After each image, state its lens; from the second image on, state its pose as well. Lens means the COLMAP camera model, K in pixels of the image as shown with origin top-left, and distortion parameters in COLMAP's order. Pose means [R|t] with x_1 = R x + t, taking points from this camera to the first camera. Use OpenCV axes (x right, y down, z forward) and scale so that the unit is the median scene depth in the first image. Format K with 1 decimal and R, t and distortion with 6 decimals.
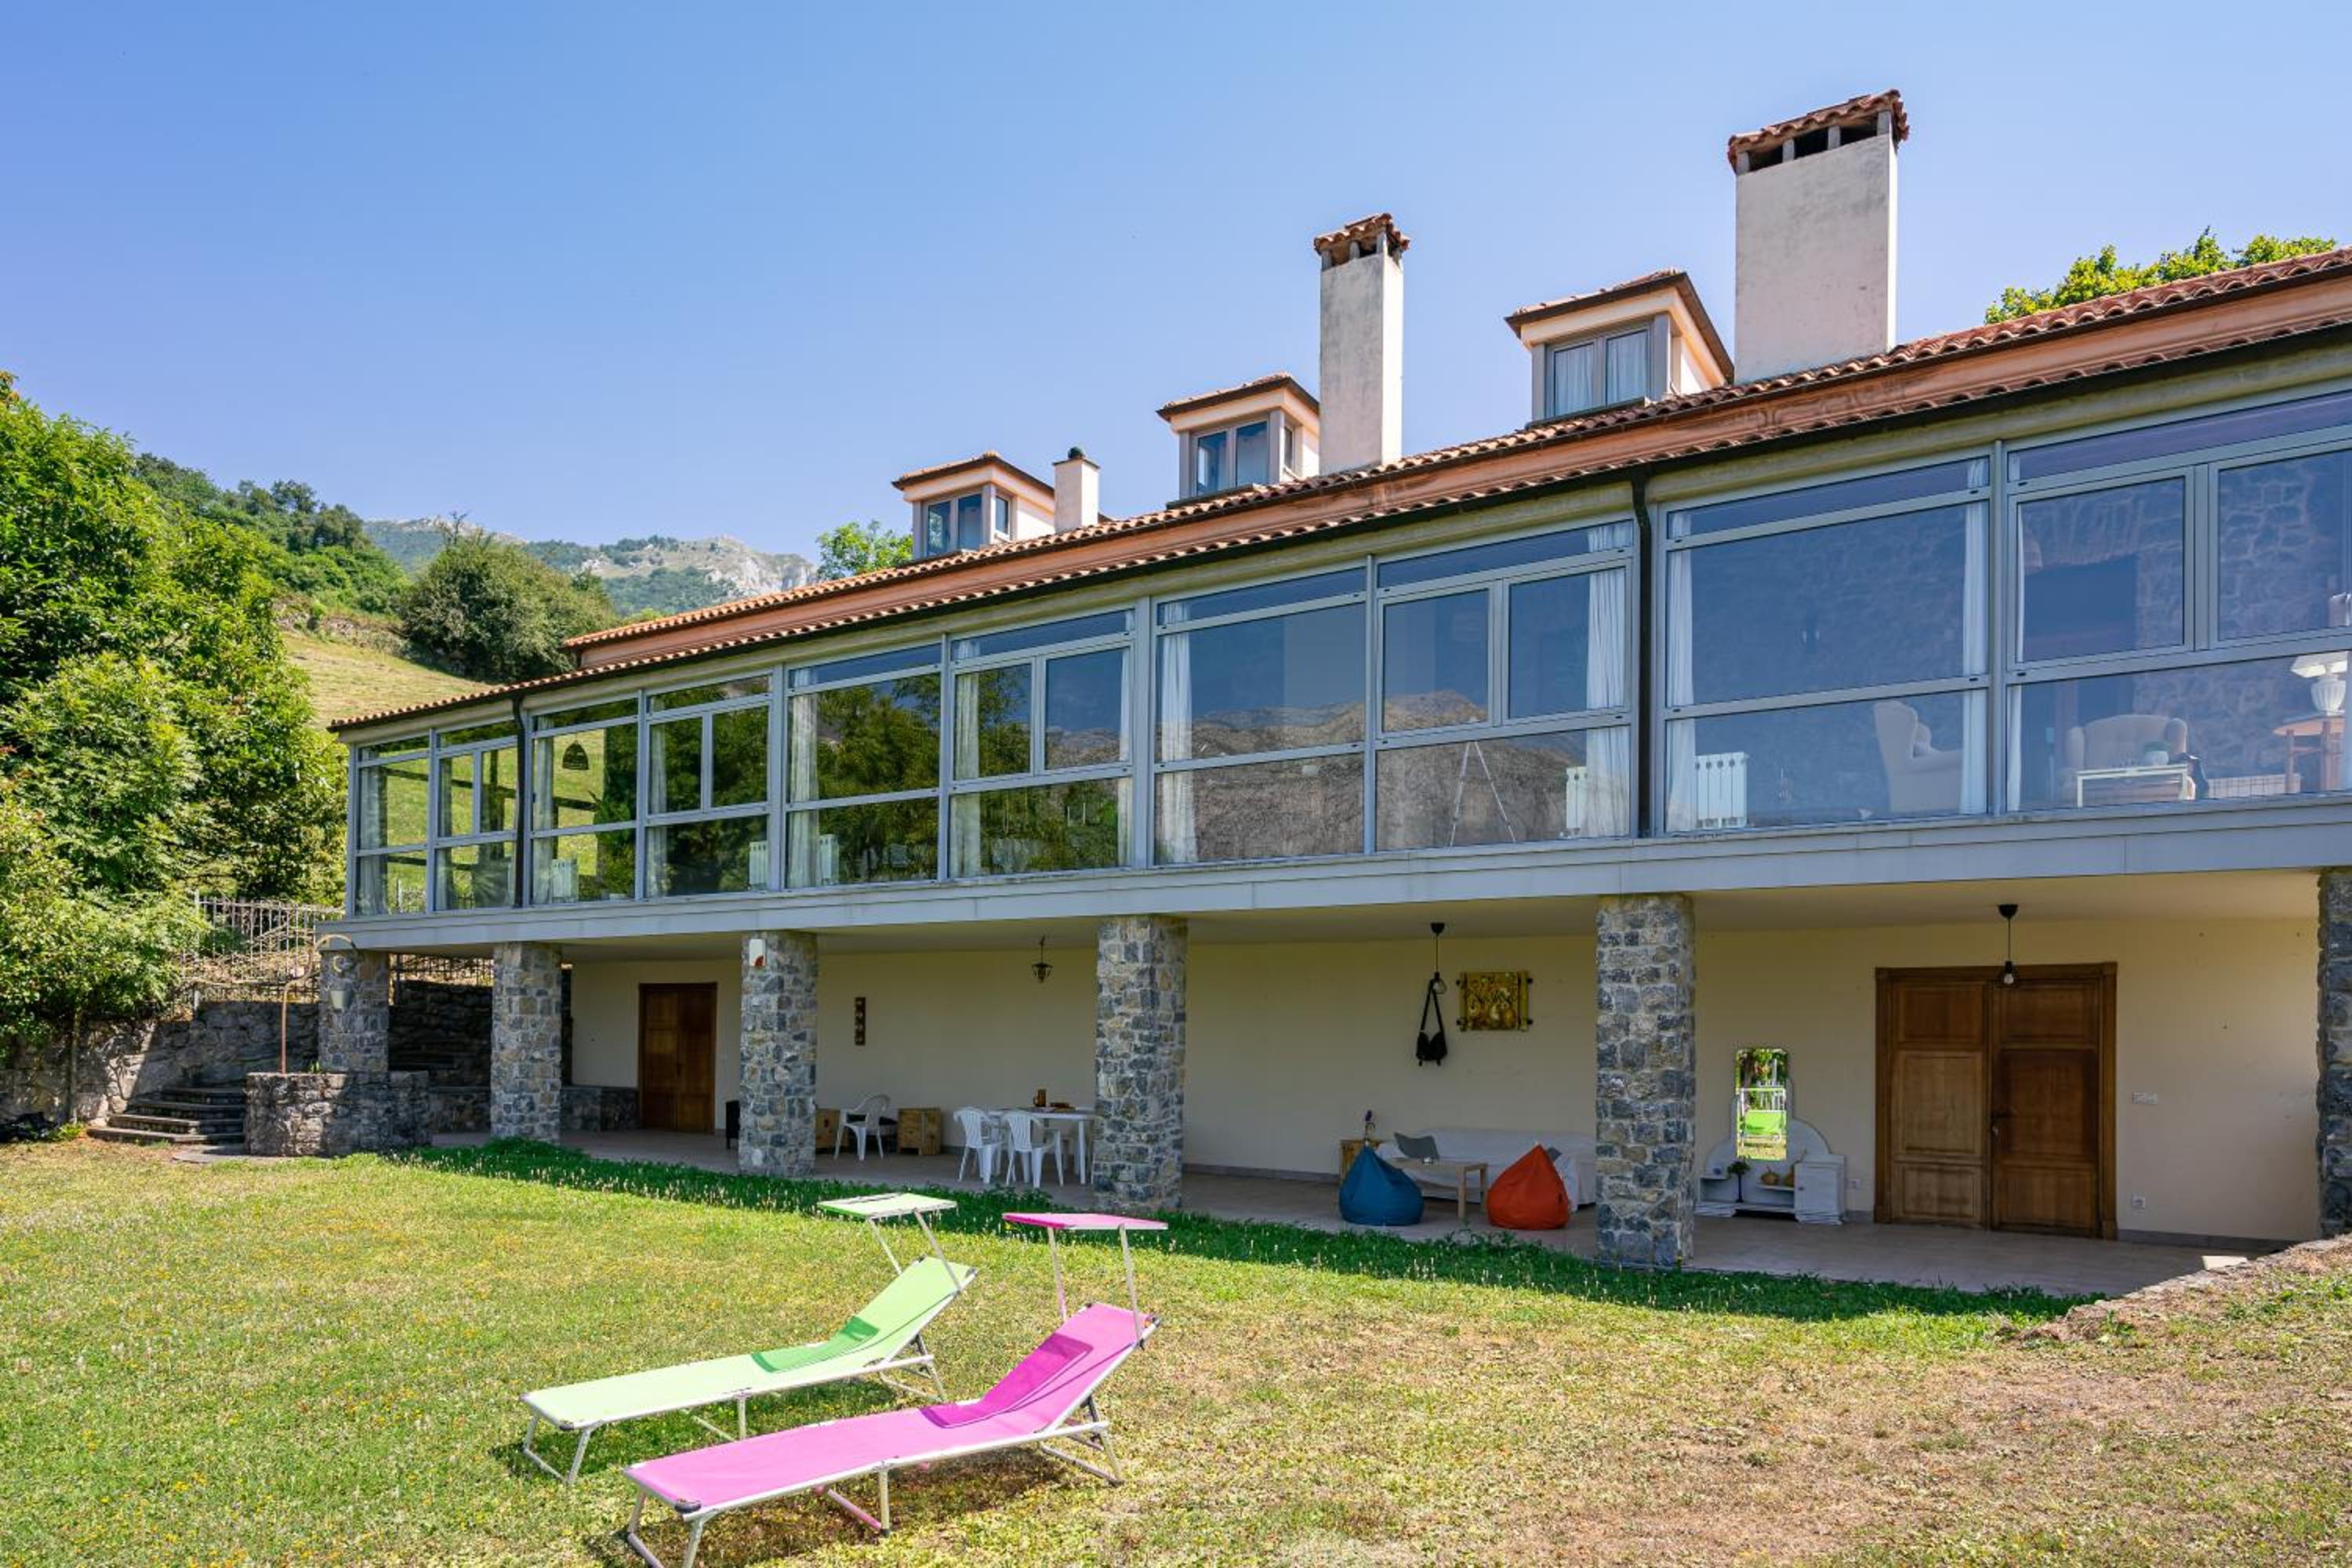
lens RADIAL K [[1445.1, 0, 1179.5], [0, 1445.1, 1019.5], [0, 0, 1]] dist [-0.000337, 0.004547]
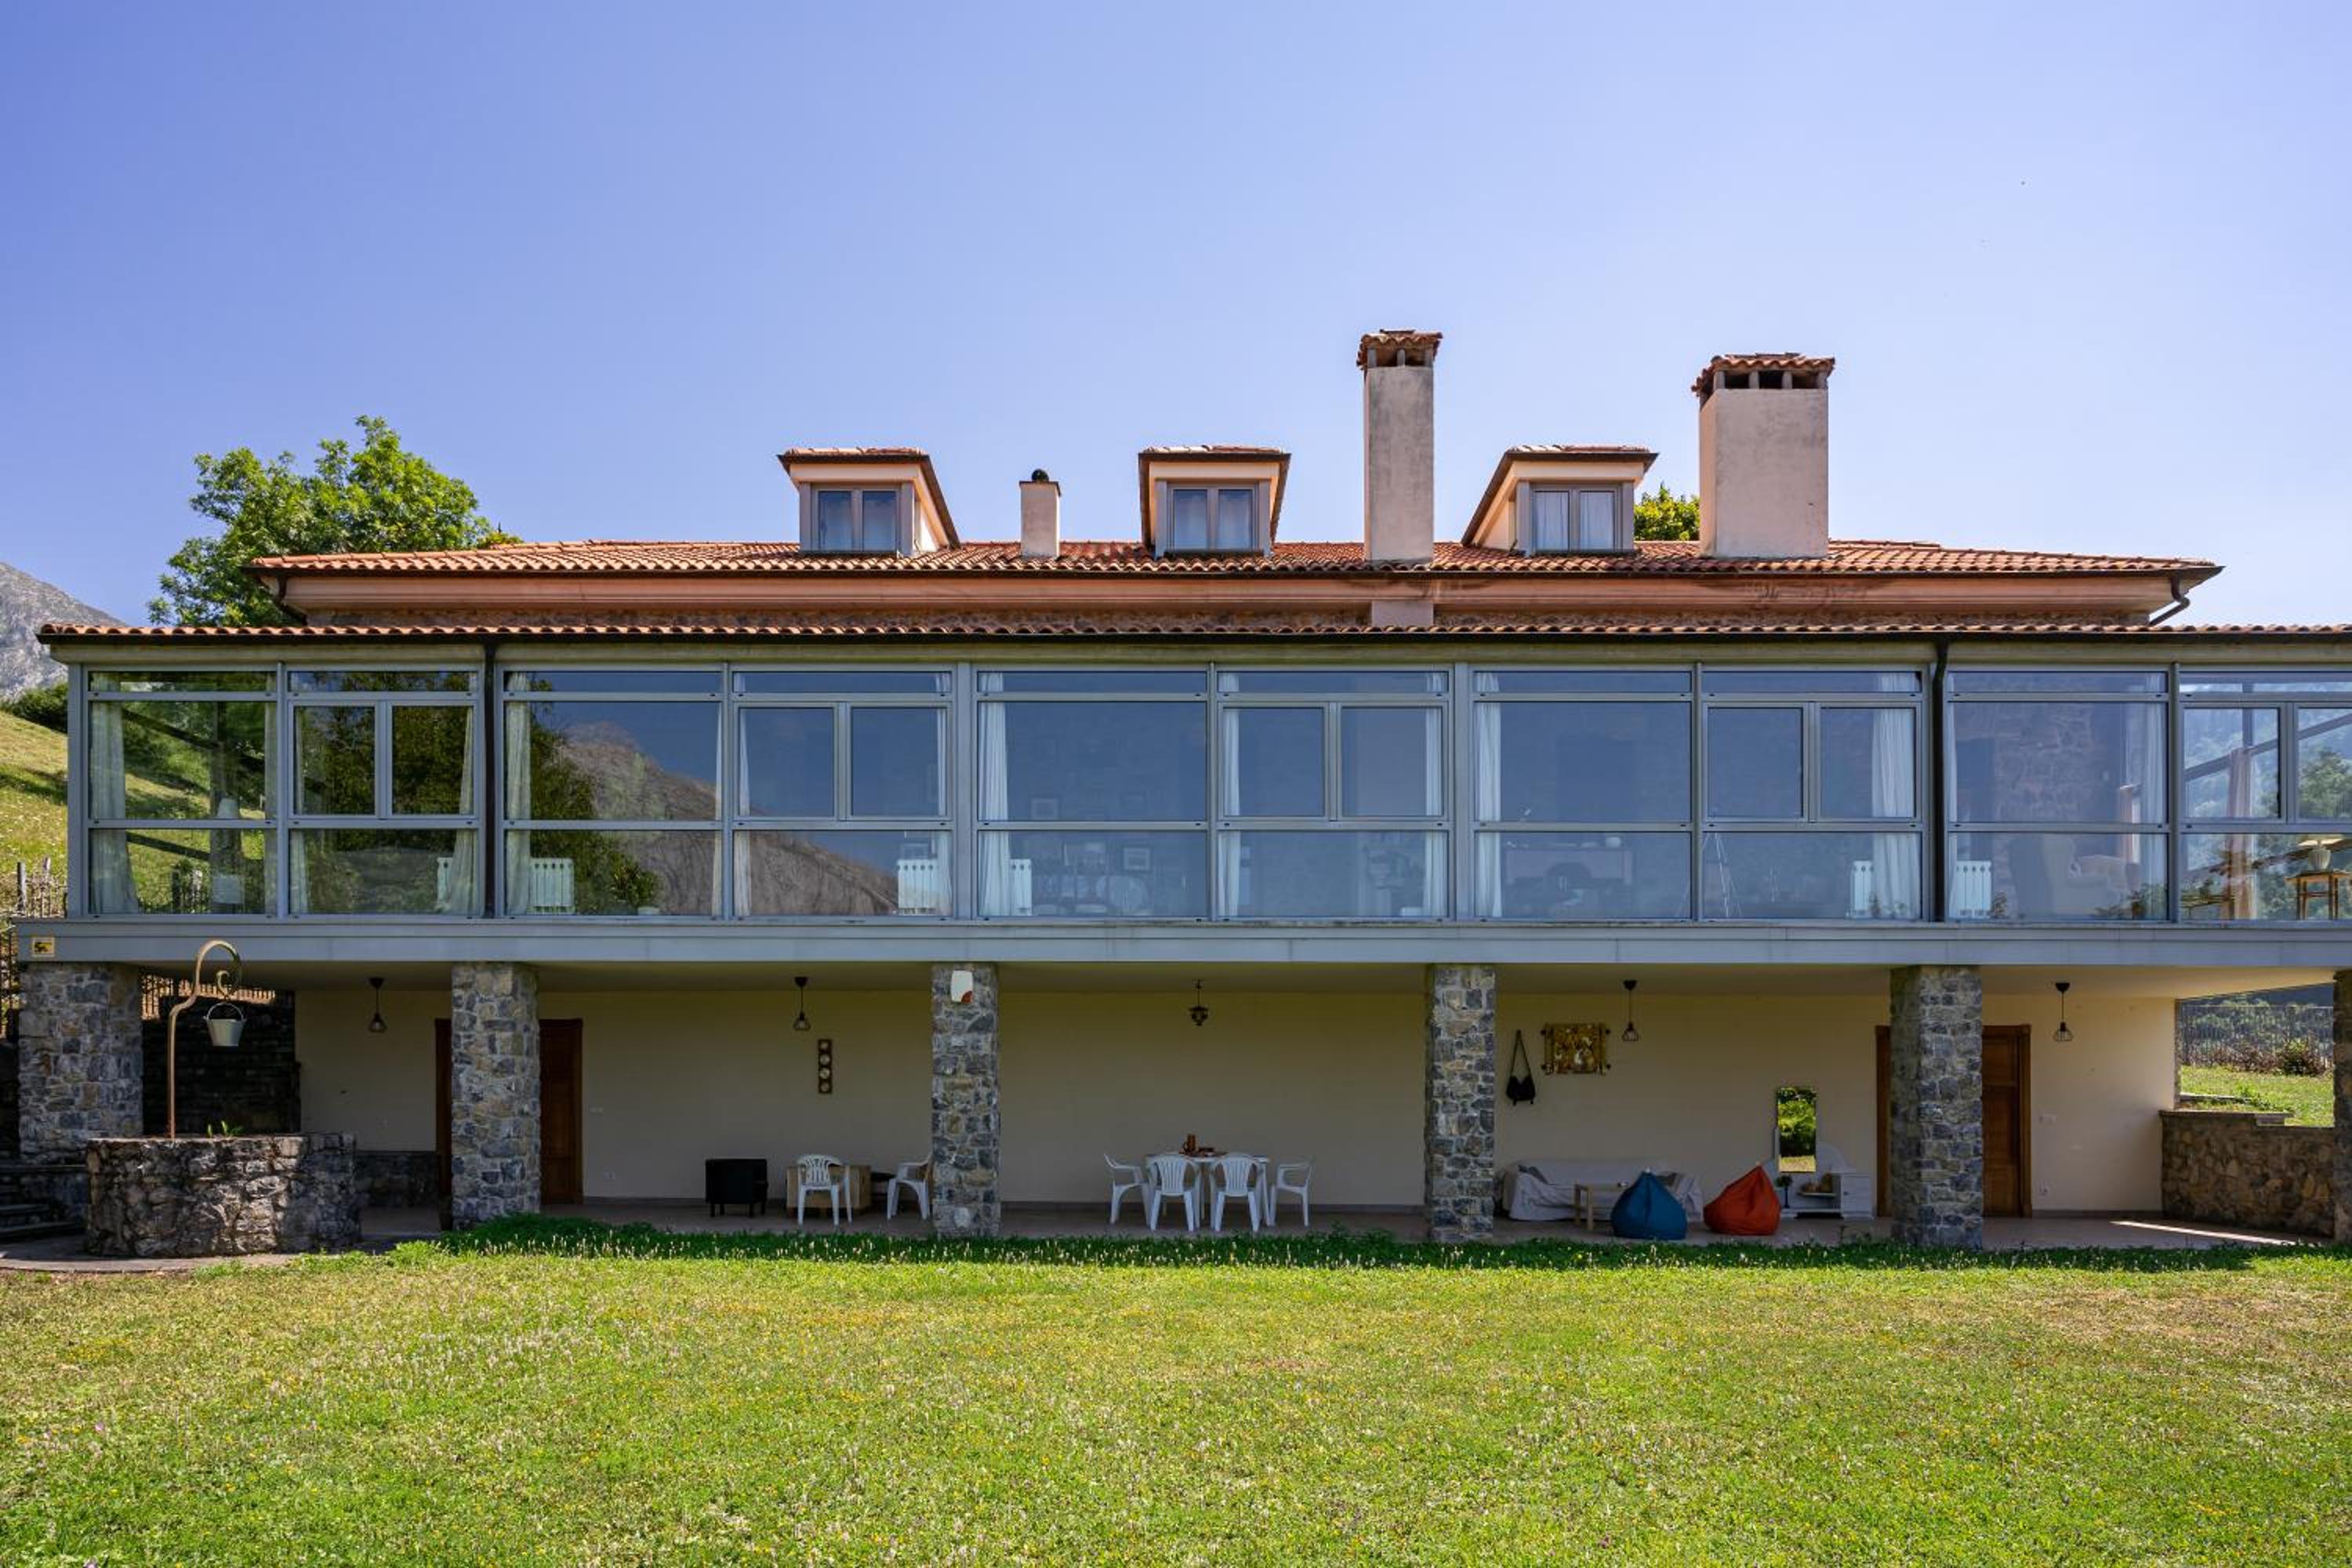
lens RADIAL K [[1412.2, 0, 1174.6], [0, 1412.2, 1093.4], [0, 0, 1]] dist [0.003571, 0.000608]
pose [[0.852154, -0.007370, 0.523239, -0.742215], [-0.000194, 0.999896, 0.014401, 0.007884], [-0.523290, -0.012373, 0.852065, 0.224055]]
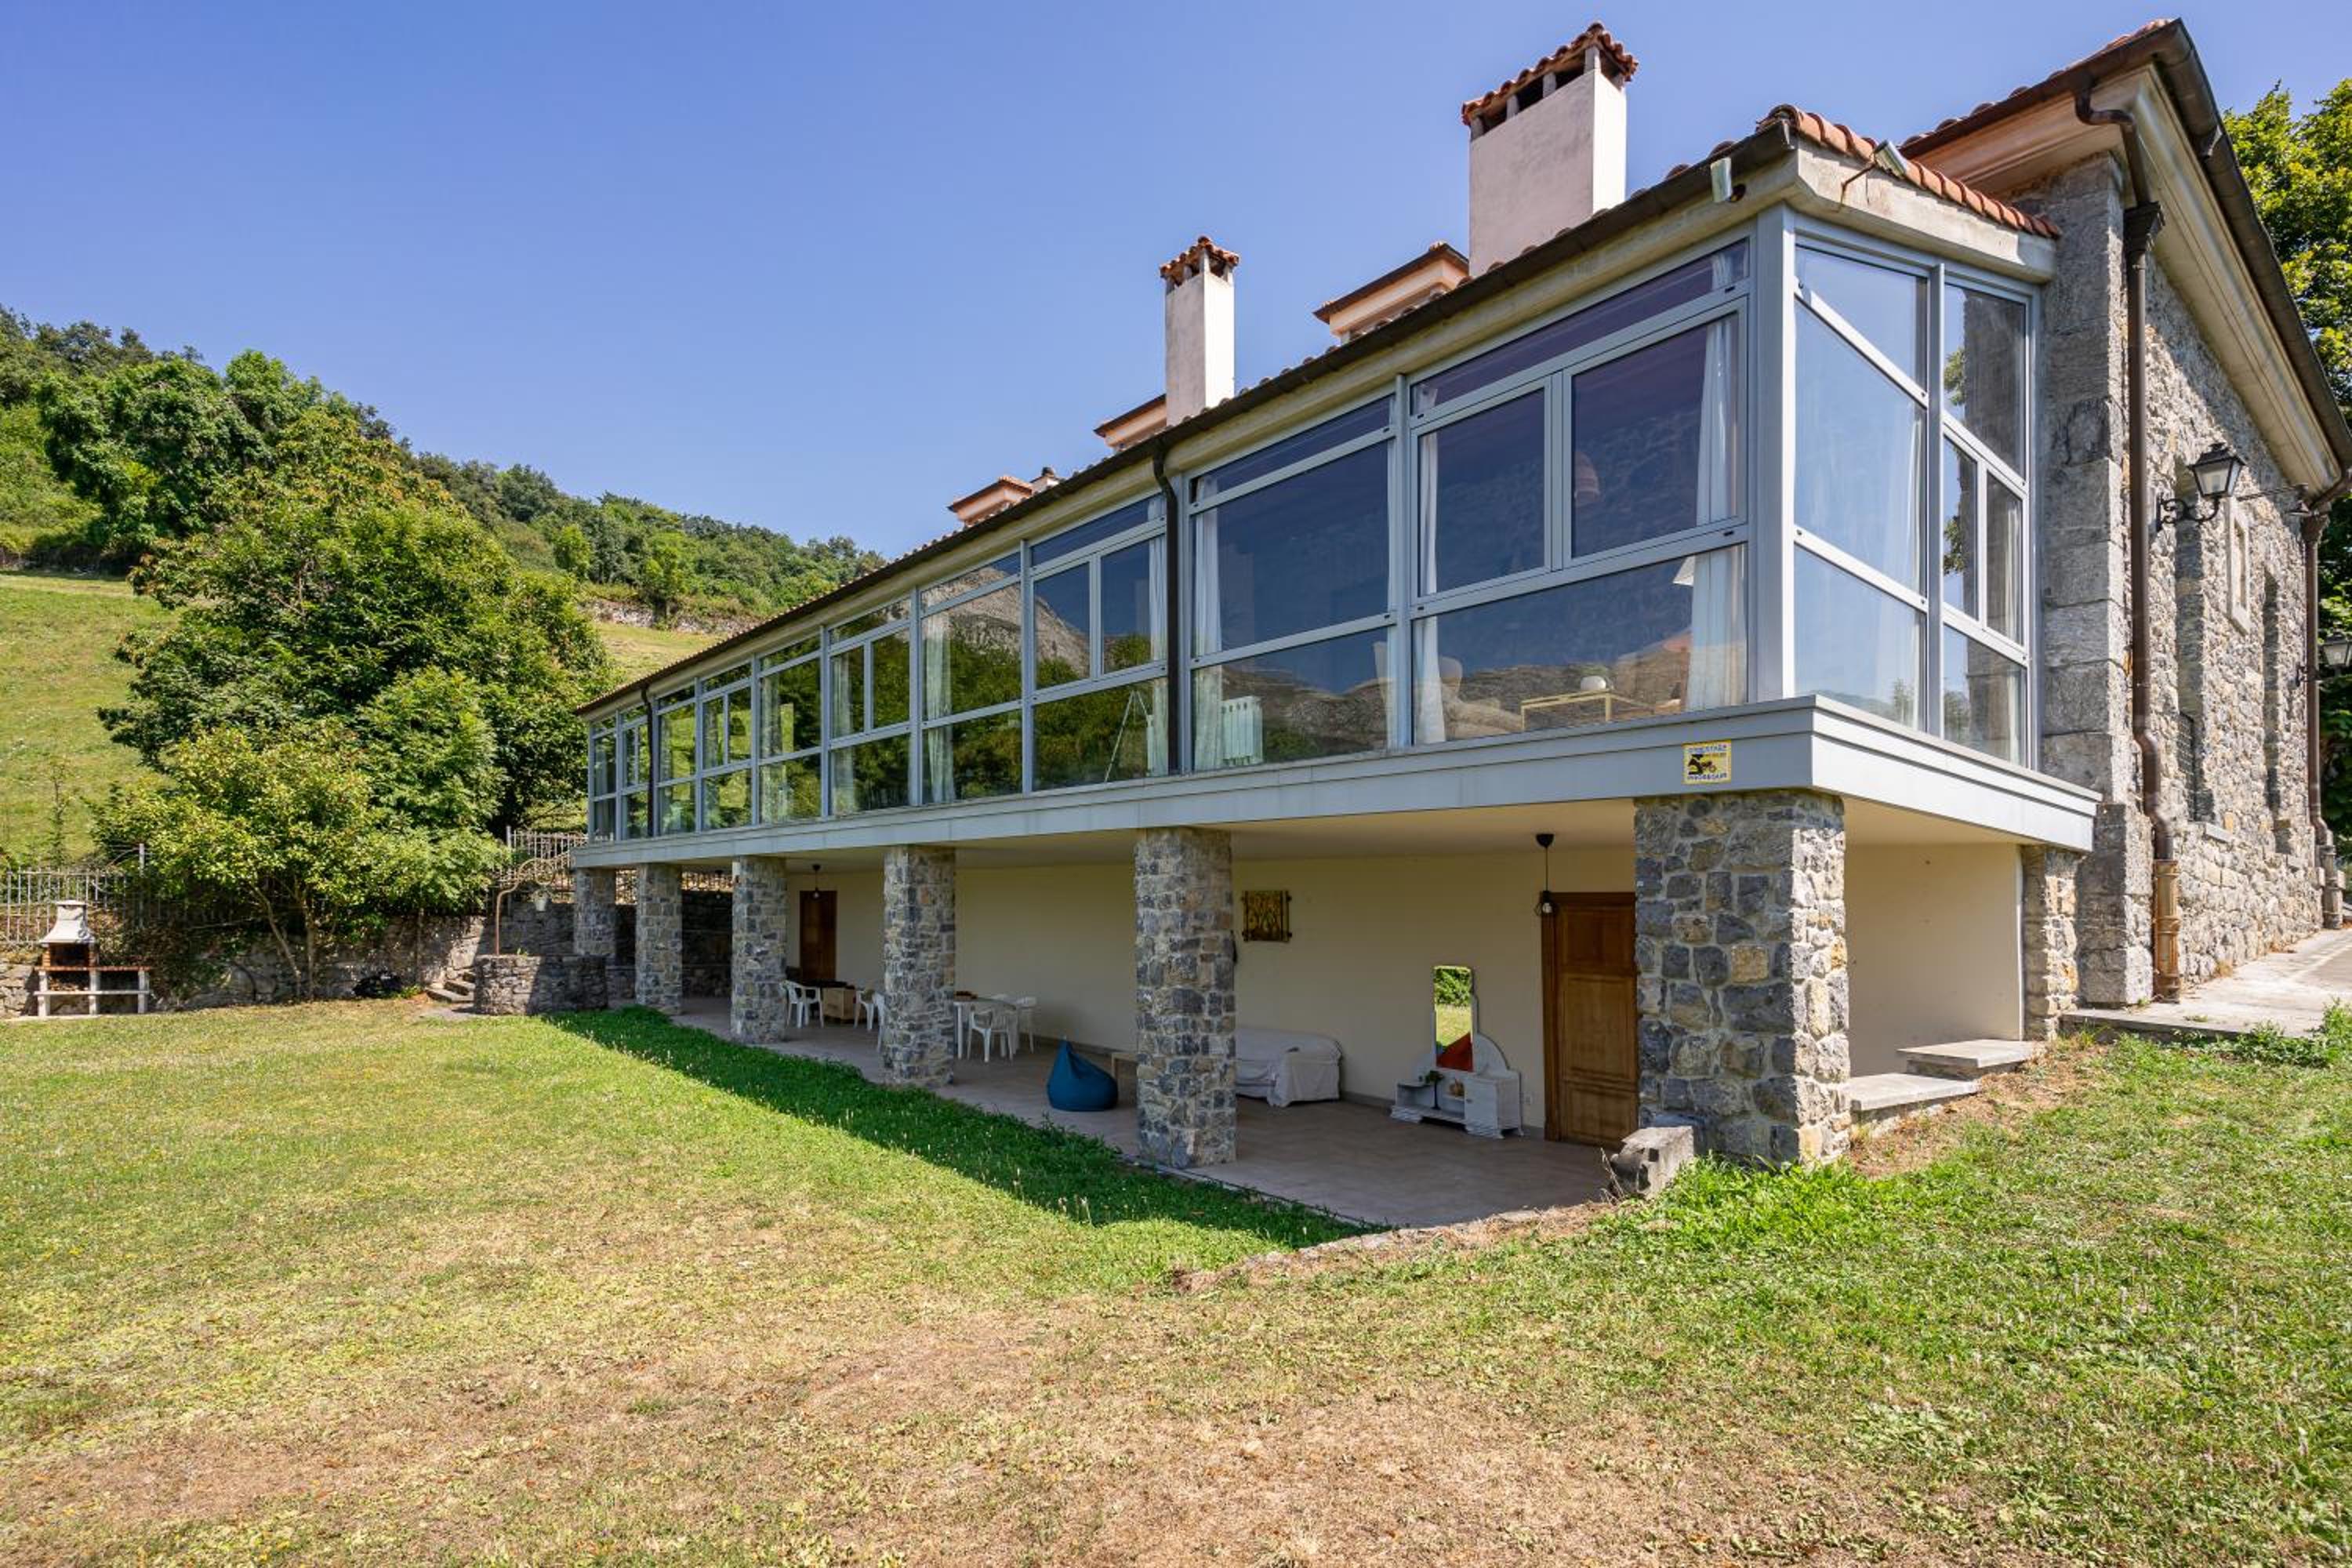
lens RADIAL K [[1129.7, 0, 1167.2], [0, 1129.7, 887.3], [0, 0, 1]] dist [0.064702, -0.000380]
pose [[0.954412, 0.004999, -0.298452, 0.458477], [-0.011402, 0.999741, -0.019717, -0.019142], [0.298276, 0.022221, 0.954221, 0.139523]]
